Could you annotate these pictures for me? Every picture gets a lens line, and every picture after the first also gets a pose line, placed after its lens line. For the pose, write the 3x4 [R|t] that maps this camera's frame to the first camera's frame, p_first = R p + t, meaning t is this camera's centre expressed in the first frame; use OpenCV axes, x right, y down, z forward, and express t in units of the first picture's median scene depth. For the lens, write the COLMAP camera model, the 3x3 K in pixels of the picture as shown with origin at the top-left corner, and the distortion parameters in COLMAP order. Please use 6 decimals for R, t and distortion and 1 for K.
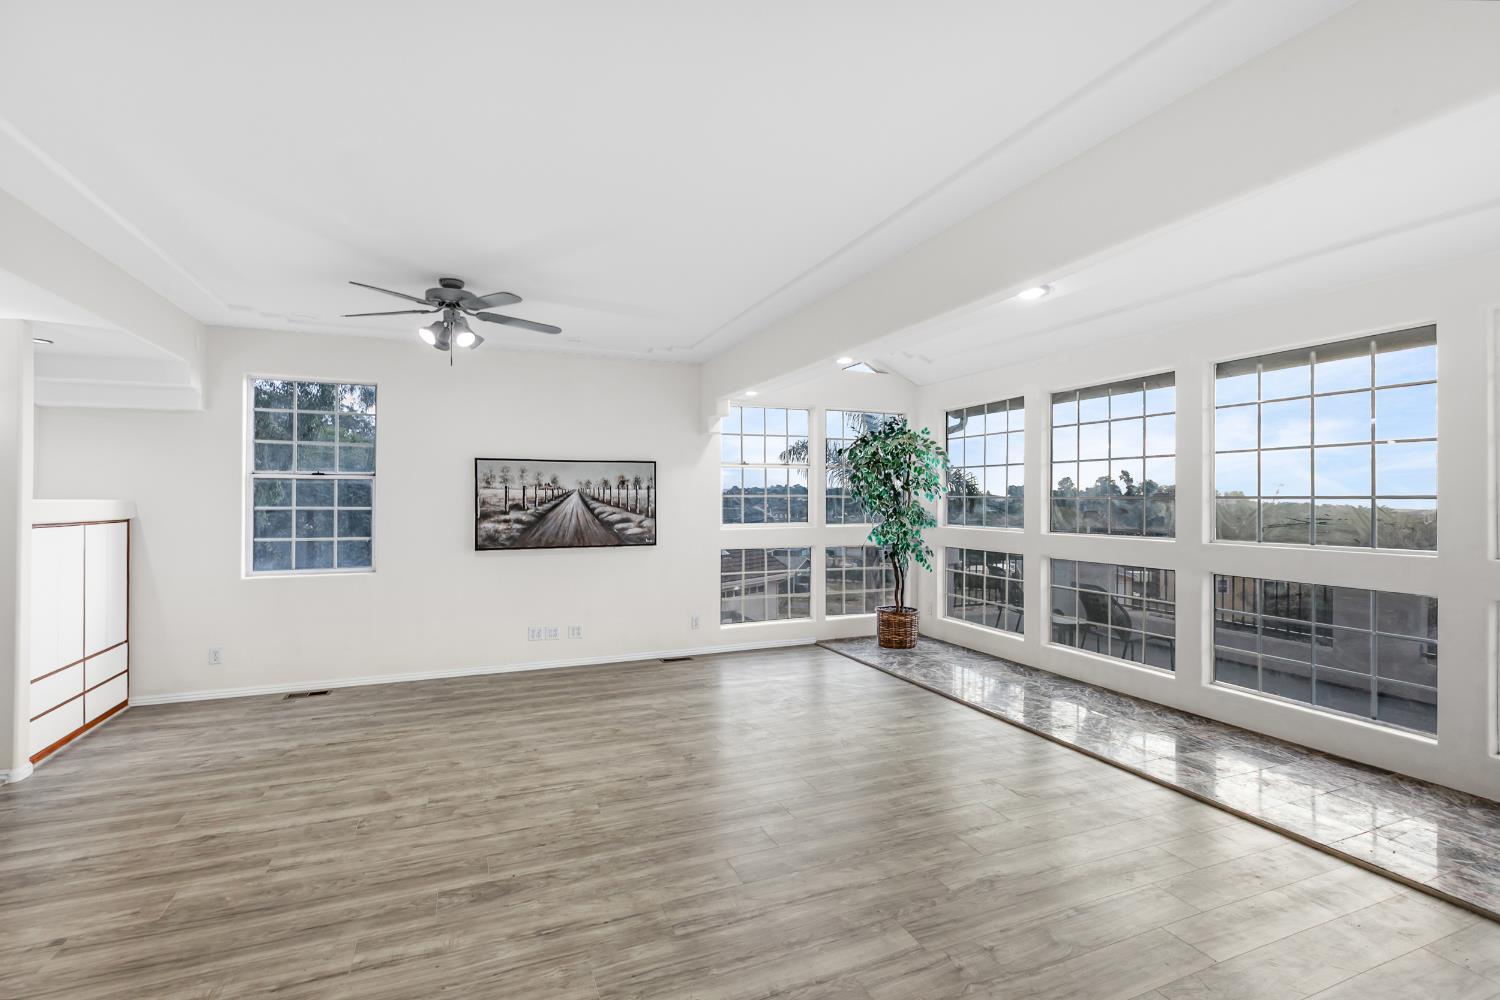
lens RADIAL K [[675.2, 0, 752.3], [0, 675.2, 502.5], [0, 0, 1]] dist [0.004456, 0.000597]
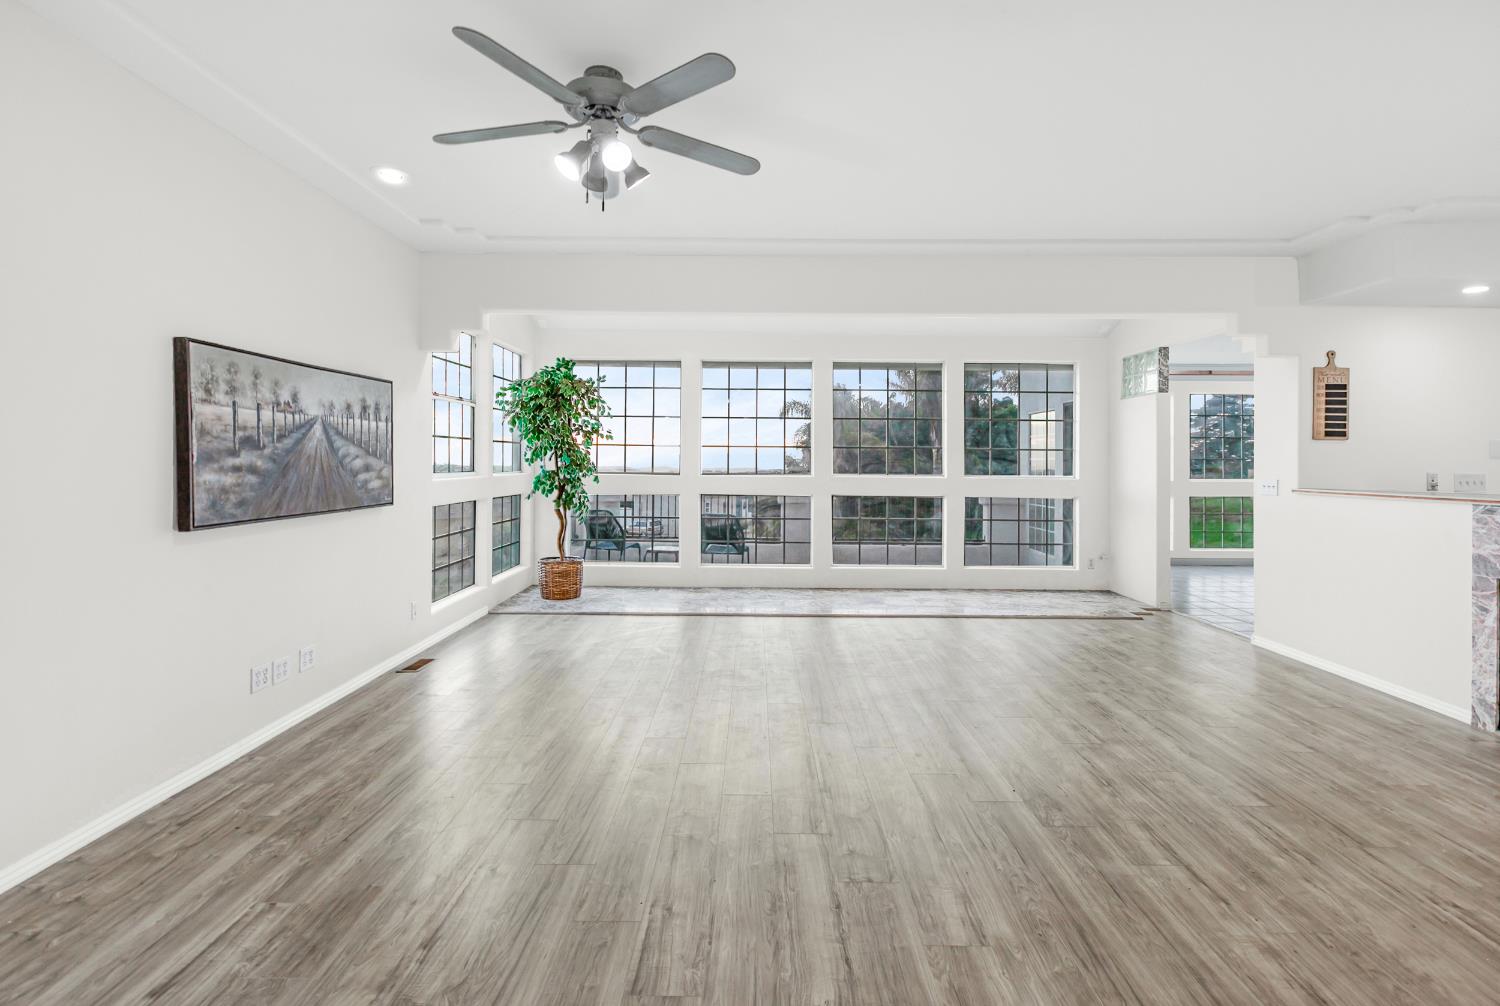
lens RADIAL K [[675.2, 0, 744.0], [0, 675.2, 460.6], [0, 0, 1]] dist [0.004456, 0.000597]
pose [[0.408550, 0.003401, 0.912730, -0.671953], [-0.003614, 0.999991, -0.002108, 0.020733], [-0.912729, -0.002437, 0.408558, 0.433785]]
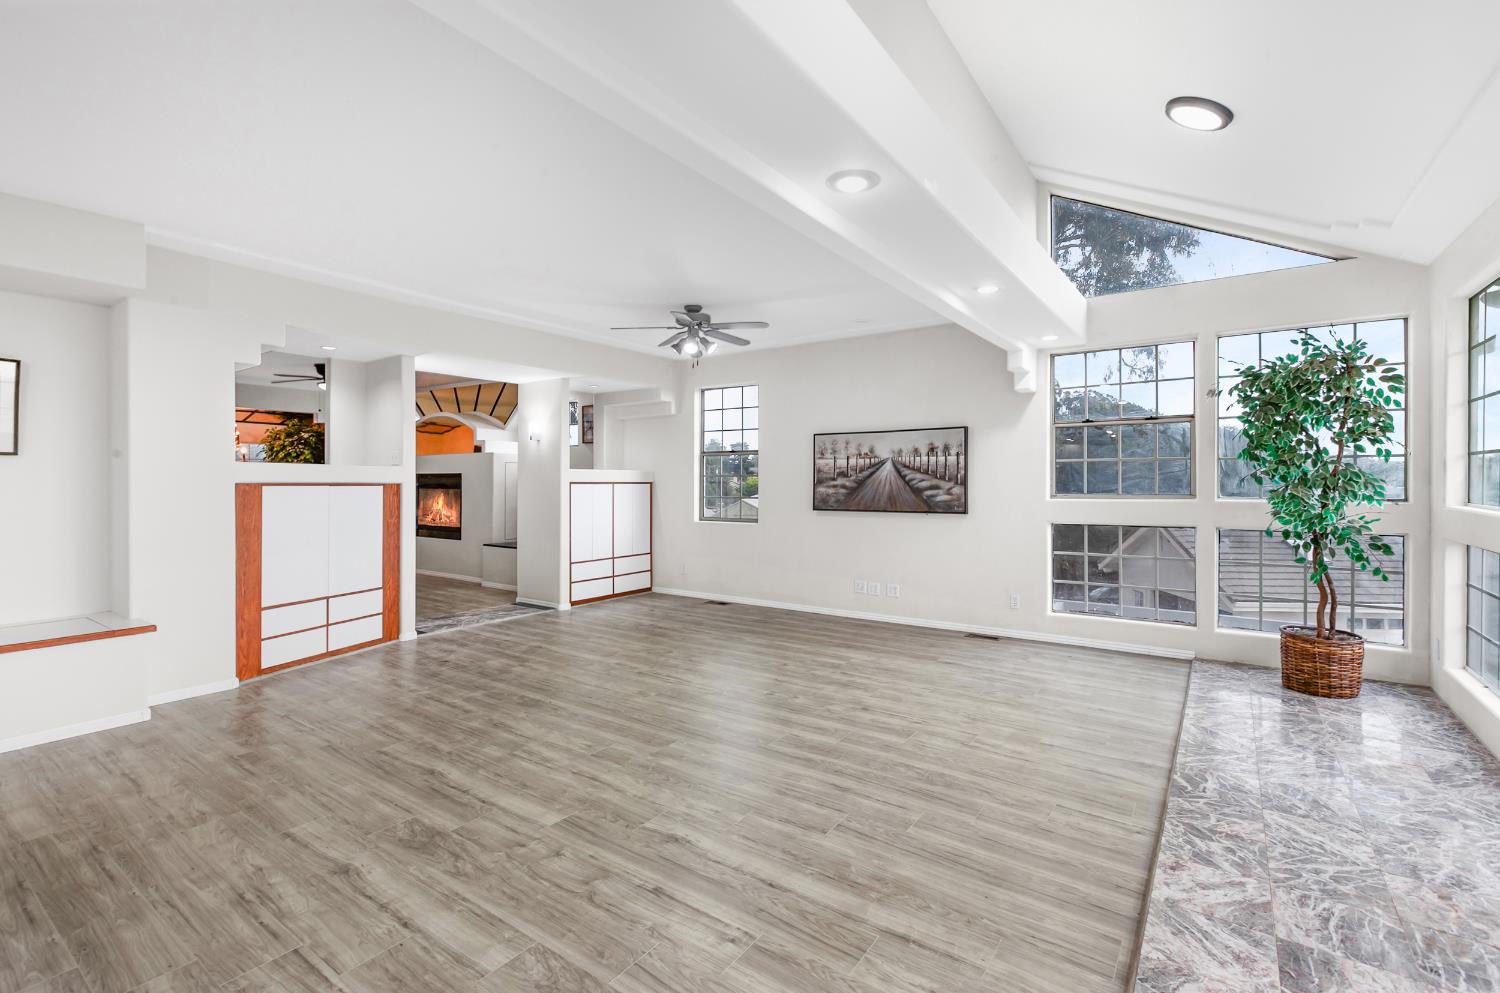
lens RADIAL K [[675.2, 0, 763.1], [0, 675.2, 485.1], [0, 0, 1]] dist [0.004456, 0.000597]
pose [[0.539483, 0.003231, -0.841990, 0.552585], [-0.000527, 0.999994, 0.003500, 0.021378], [0.841996, -0.001444, 0.539482, 0.261177]]
